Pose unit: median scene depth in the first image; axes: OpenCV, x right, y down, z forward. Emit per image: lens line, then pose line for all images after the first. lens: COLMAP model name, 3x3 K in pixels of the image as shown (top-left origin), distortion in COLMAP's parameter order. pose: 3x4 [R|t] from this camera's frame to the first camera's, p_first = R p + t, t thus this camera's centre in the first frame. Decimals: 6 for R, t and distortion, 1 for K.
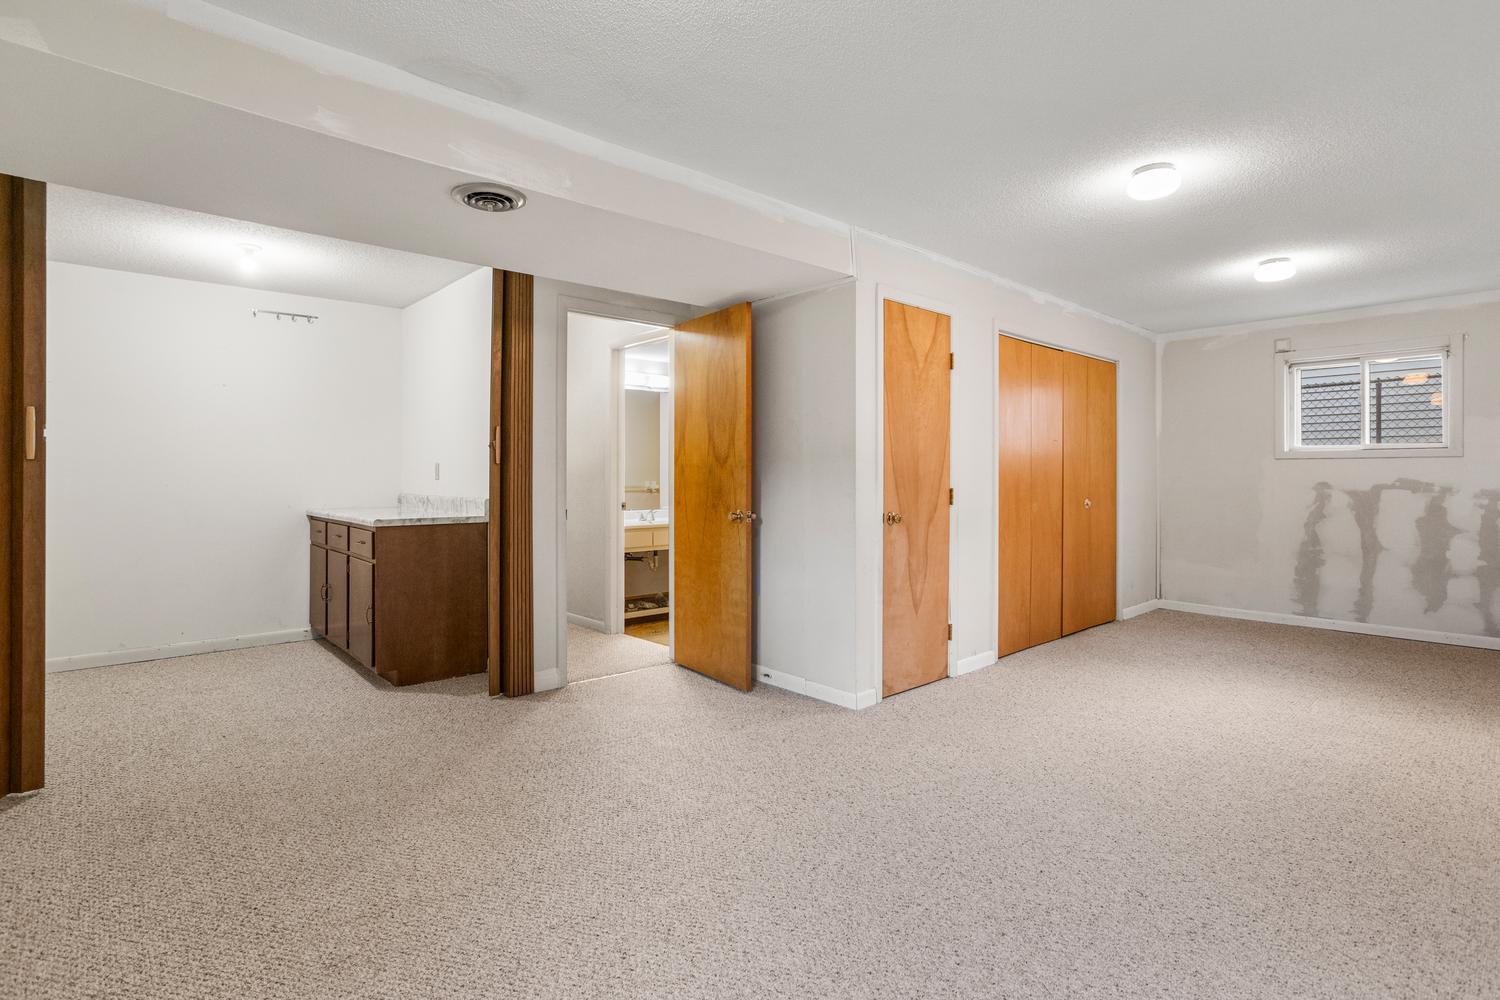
lens RADIAL K [[751.2, 0, 750.4], [0, 751.2, 484.3], [0, 0, 1]] dist [-0.045824, 0.028075]
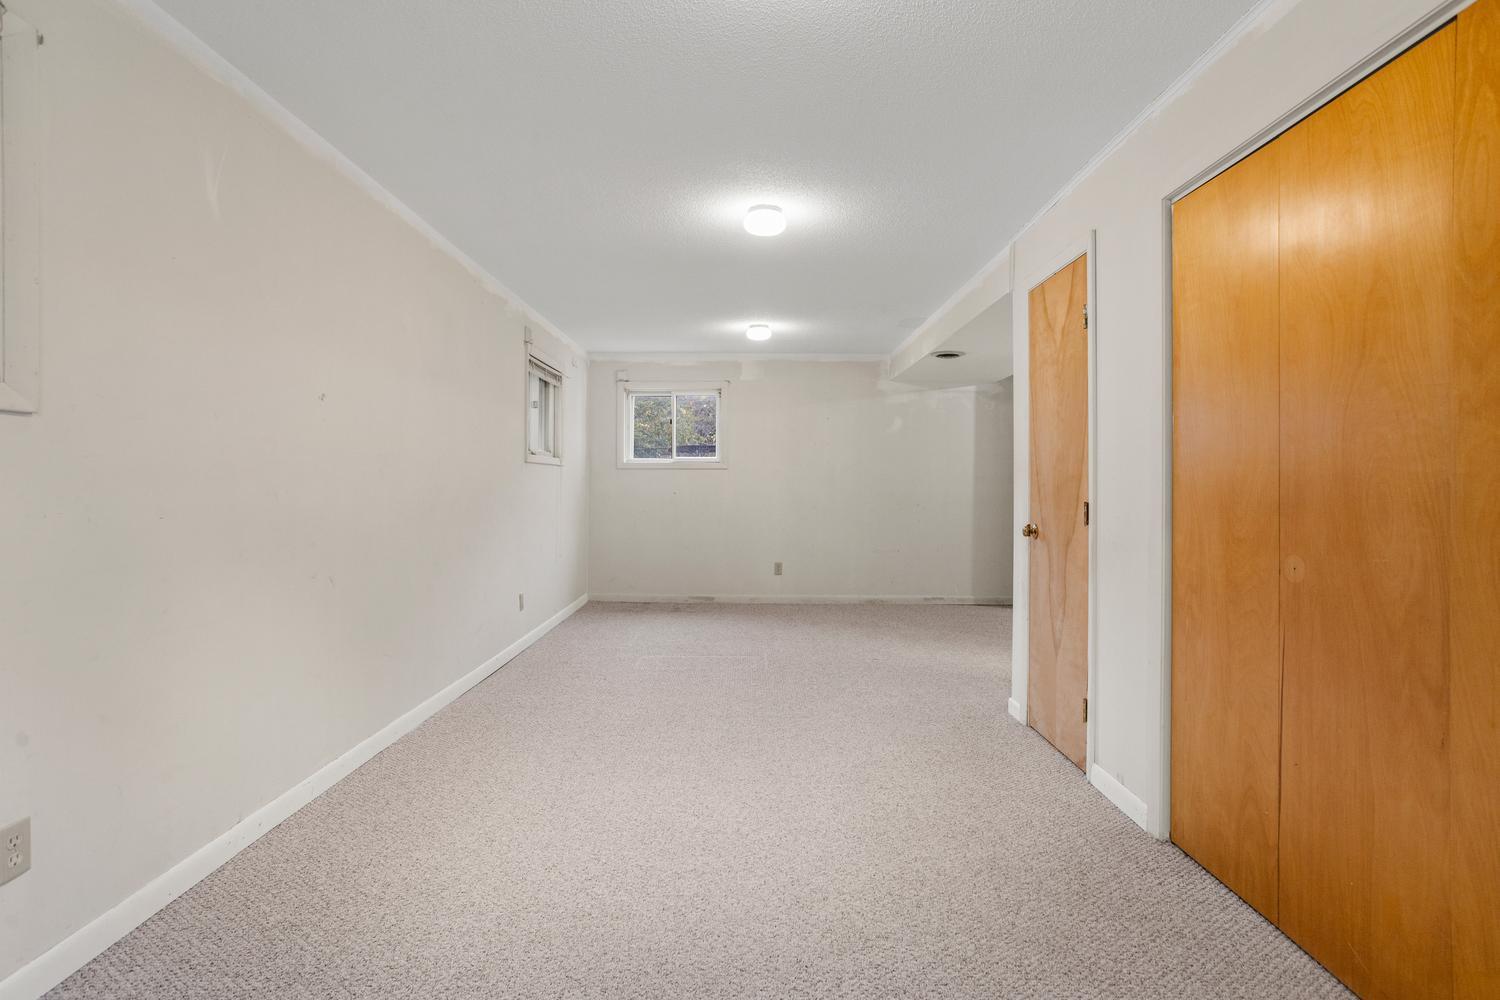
lens RADIAL K [[736.8, 0, 724.7], [0, 736.8, 500.5], [0, 0, 1]] dist [-0.045134, 0.028609]
pose [[-0.700520, 0.016366, -0.713445, 1.032616], [-0.003293, 0.999652, 0.026166, -0.013383], [0.713626, 0.020679, -0.700222, 1.298678]]
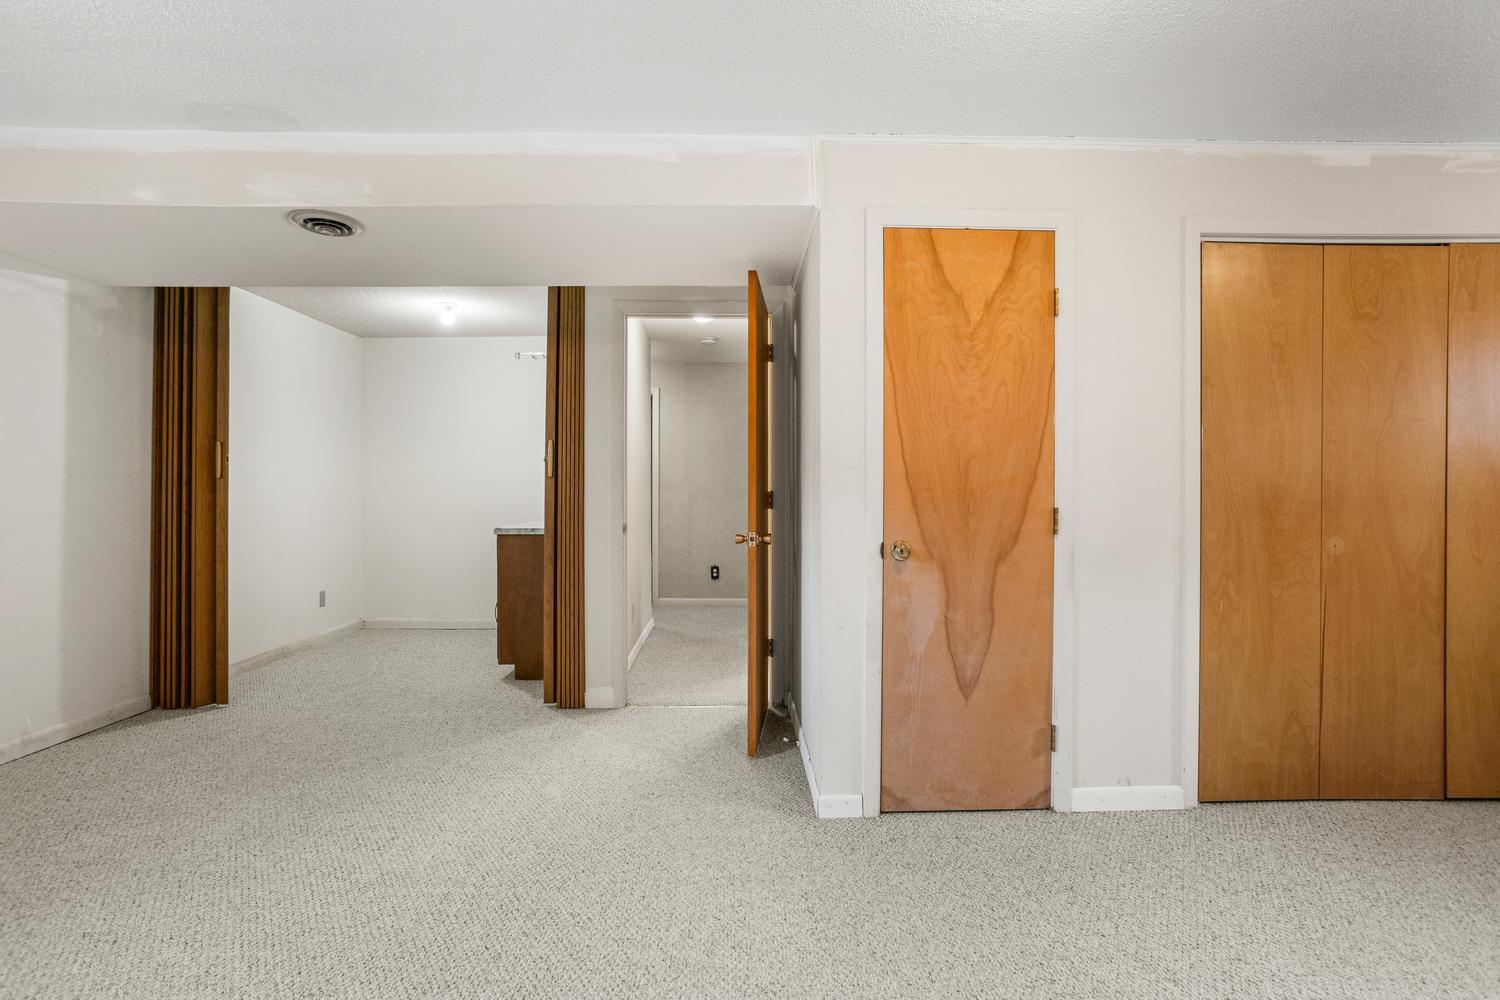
lens RADIAL K [[736.8, 0, 724.7], [0, 736.8, 500.5], [0, 0, 1]] dist [-0.045134, 0.028609]
pose [[0.756759, 0.007494, -0.653651, 0.481456], [-0.006119, 0.999972, 0.004379, -0.001564], [0.653665, 0.000686, 0.756784, 0.381496]]
